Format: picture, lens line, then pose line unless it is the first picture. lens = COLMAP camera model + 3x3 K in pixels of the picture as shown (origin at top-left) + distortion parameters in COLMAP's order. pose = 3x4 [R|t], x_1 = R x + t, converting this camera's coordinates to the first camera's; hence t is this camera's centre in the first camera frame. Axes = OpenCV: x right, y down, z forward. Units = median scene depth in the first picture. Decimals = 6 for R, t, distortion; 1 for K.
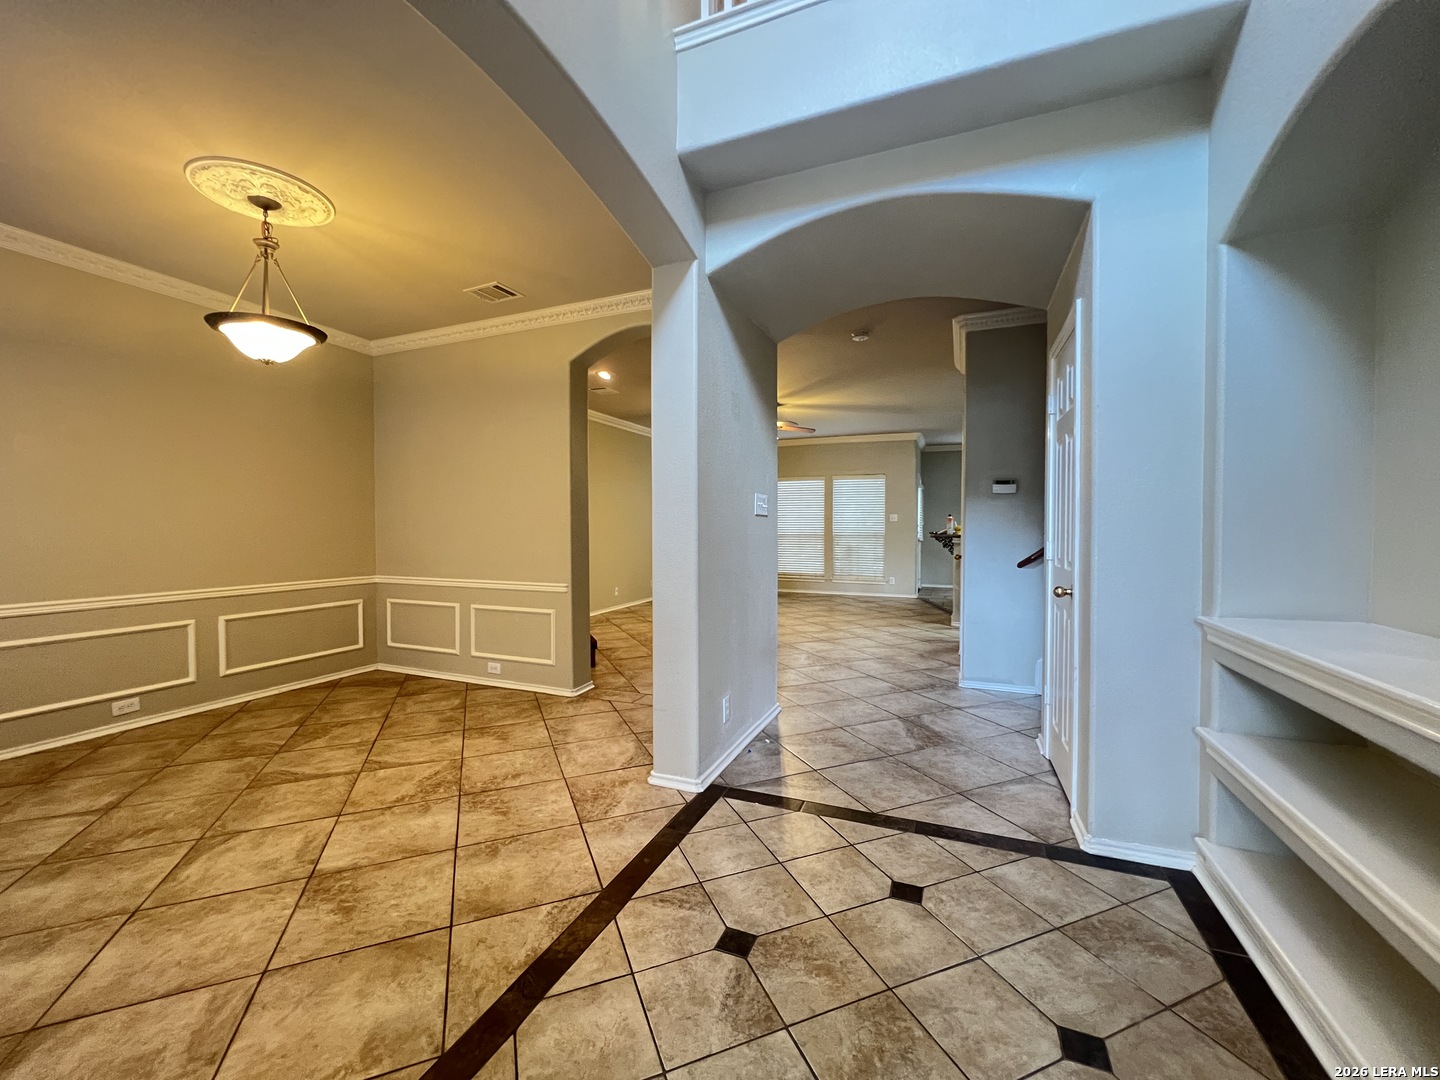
lens RADIAL K [[577.1, 0, 718.6], [0, 577.1, 538.1], [0, 0, 1]] dist [-0.002980, 0.001136]
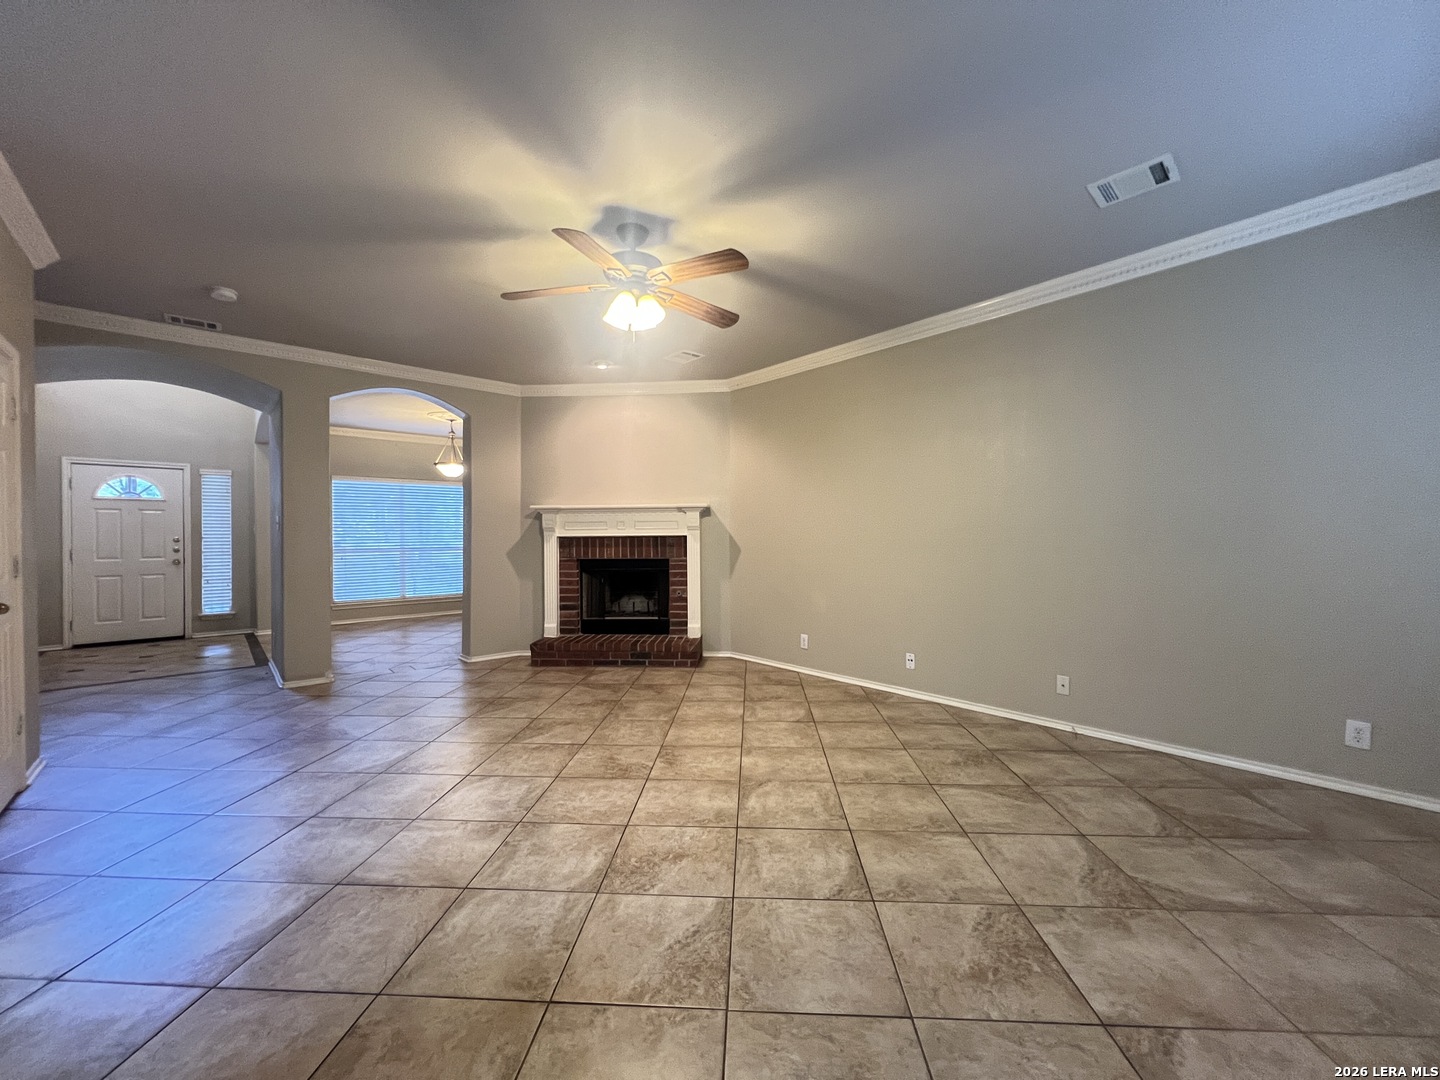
lens RADIAL K [[577.1, 0, 717.0], [0, 577.1, 537.8], [0, 0, 1]] dist [-0.002980, 0.001136]
pose [[-0.437362, 0.006477, -0.899262, 1.037190], [-0.012962, 0.999825, 0.013506, -0.065132], [0.899192, 0.017564, -0.437201, 3.074686]]
